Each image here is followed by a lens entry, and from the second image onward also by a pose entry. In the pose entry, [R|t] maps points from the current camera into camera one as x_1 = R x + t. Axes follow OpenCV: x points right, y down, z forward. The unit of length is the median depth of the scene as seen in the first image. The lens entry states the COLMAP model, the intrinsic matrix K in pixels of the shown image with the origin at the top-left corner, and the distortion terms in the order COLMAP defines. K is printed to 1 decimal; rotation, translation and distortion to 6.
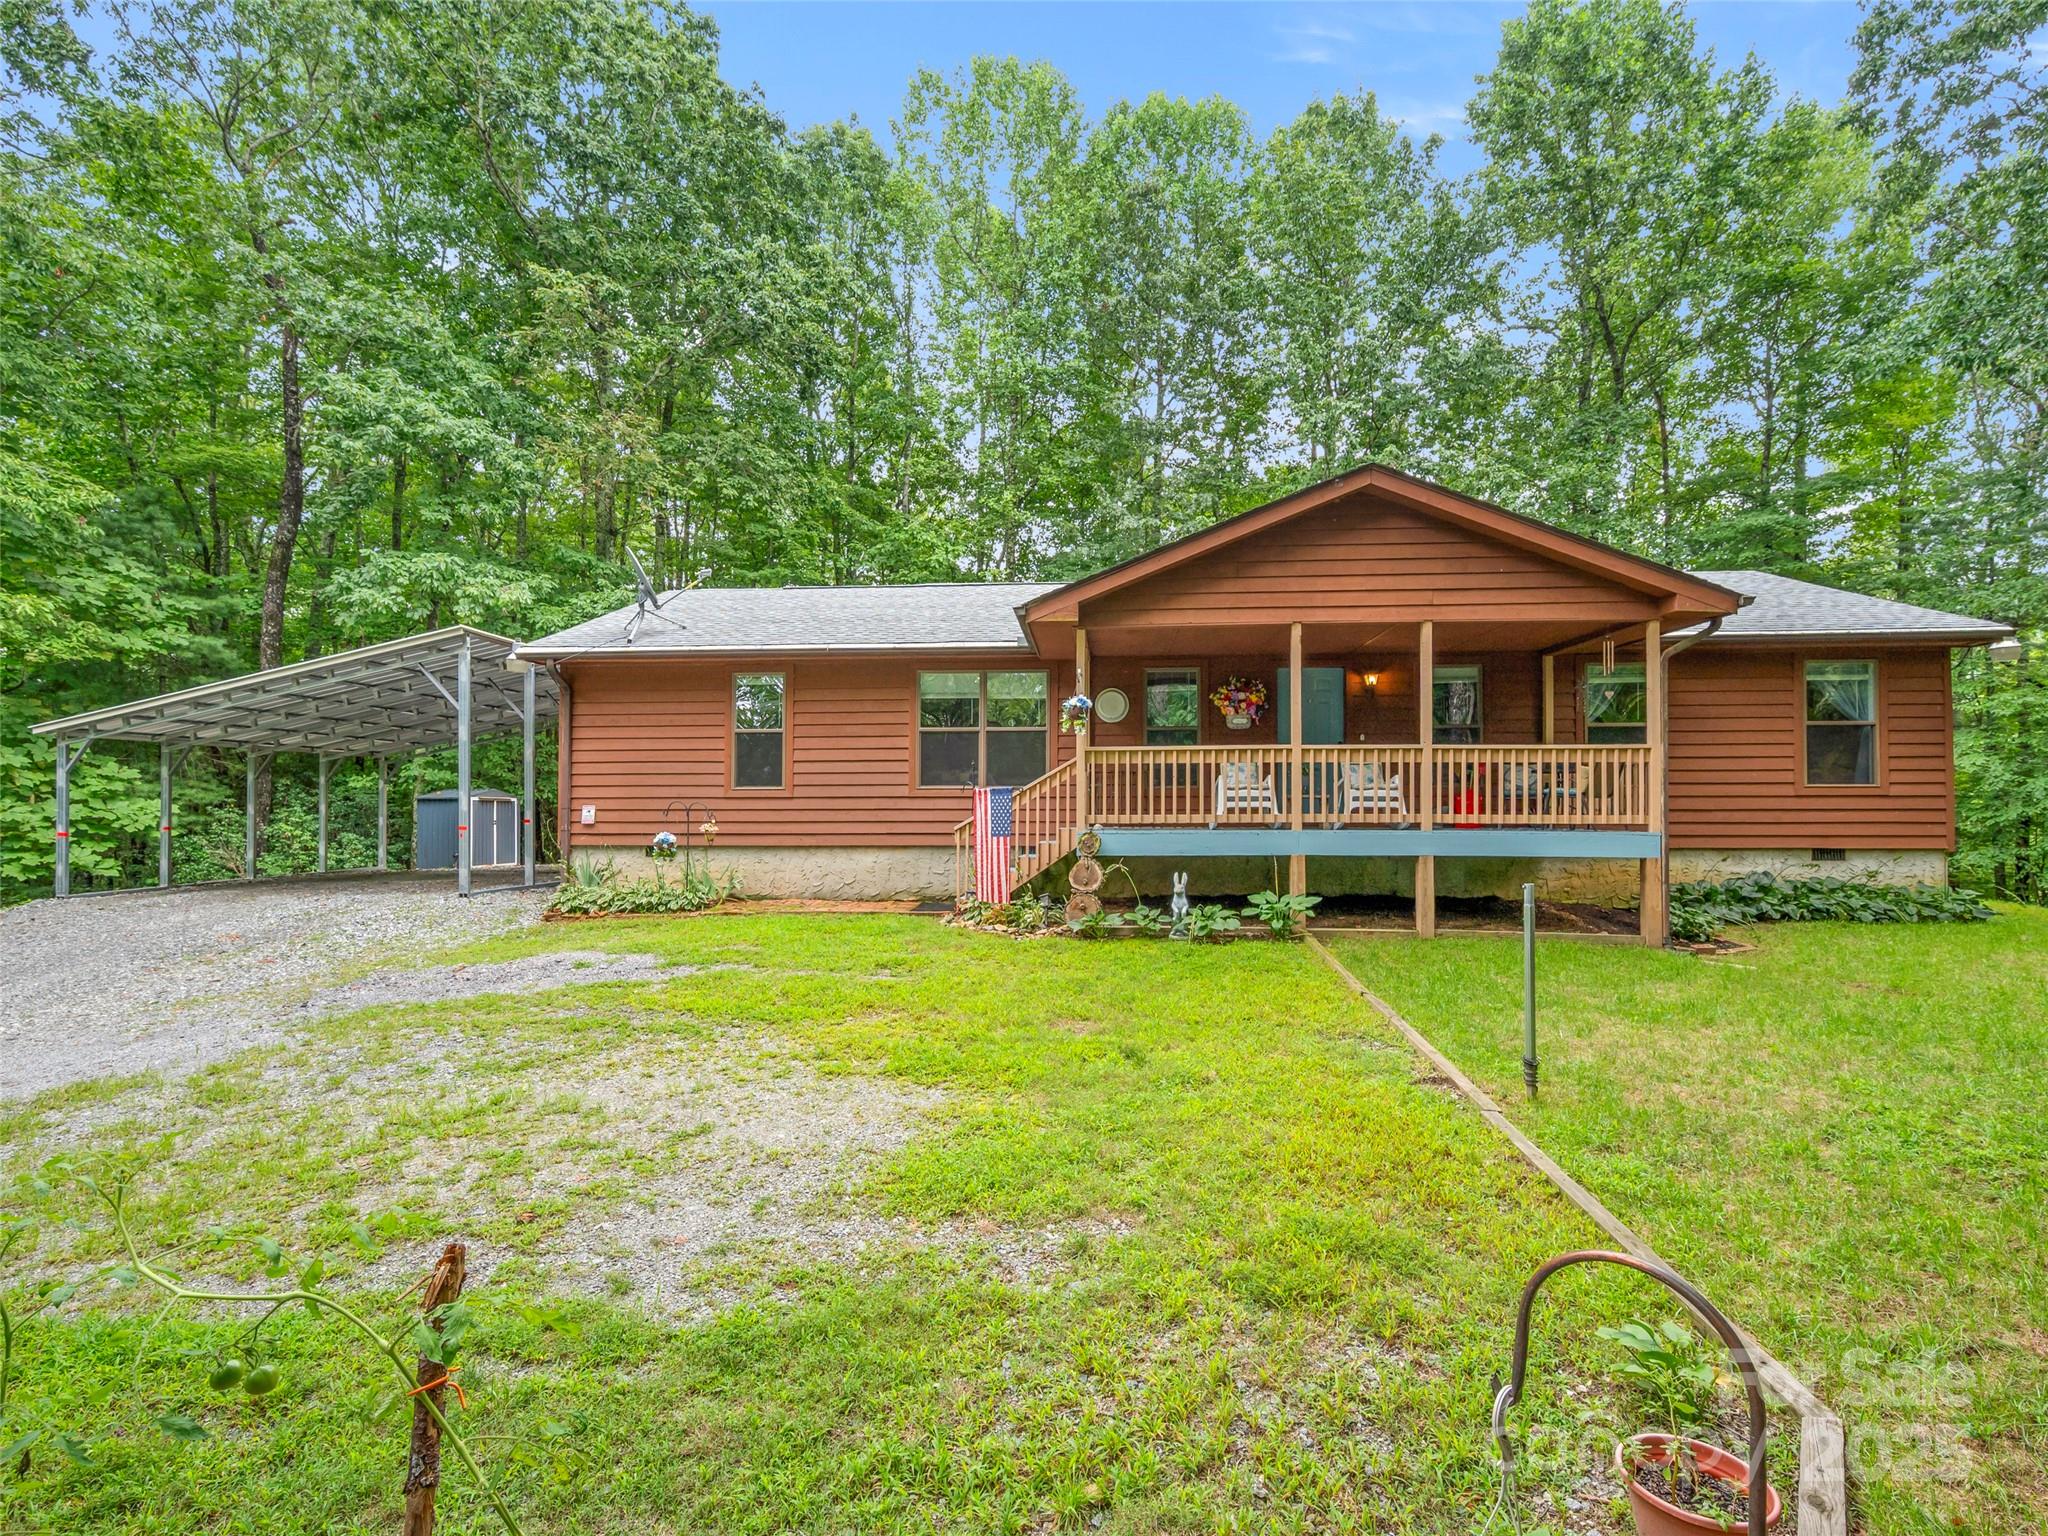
lens RADIAL K [[960.7, 0, 1023.8], [0, 960.7, 755.9], [0, 0, 1]] dist [0.000367, -0.000212]
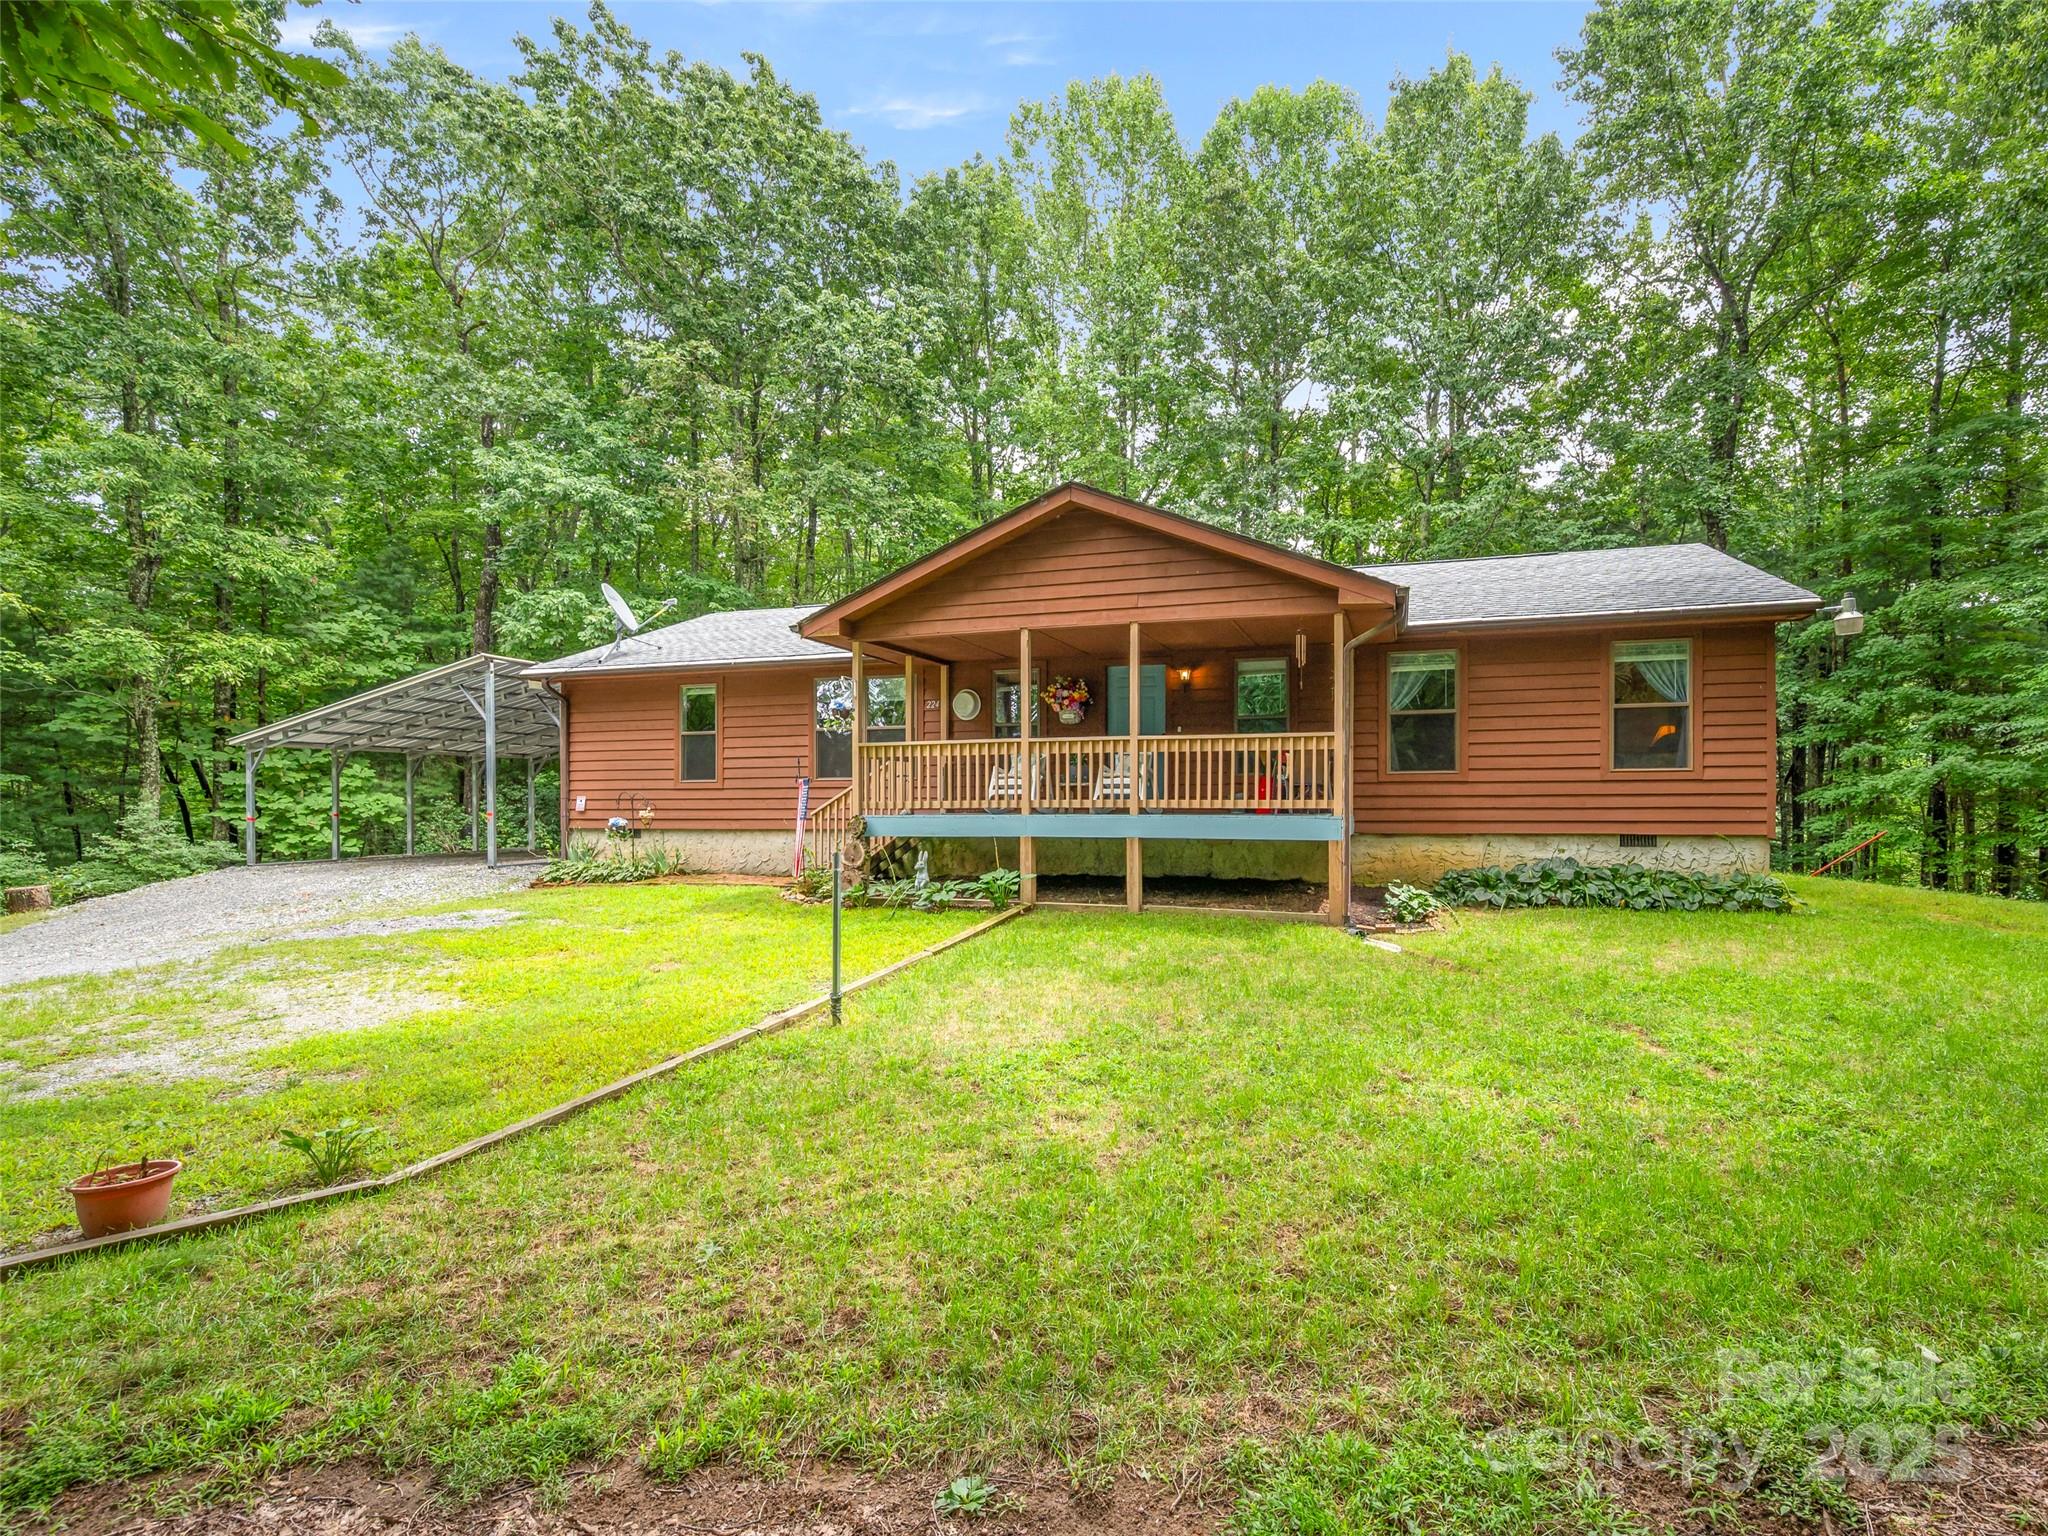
lens RADIAL K [[919.7, 0, 1028.2], [0, 919.7, 764.6], [0, 0, 1]] dist [0.001844, -0.000044]
pose [[0.977007, -0.011547, -0.212894, 0.395492], [0.015415, 0.999745, 0.016518, 0.000852], [0.212649, -0.019420, 0.976936, -0.034492]]
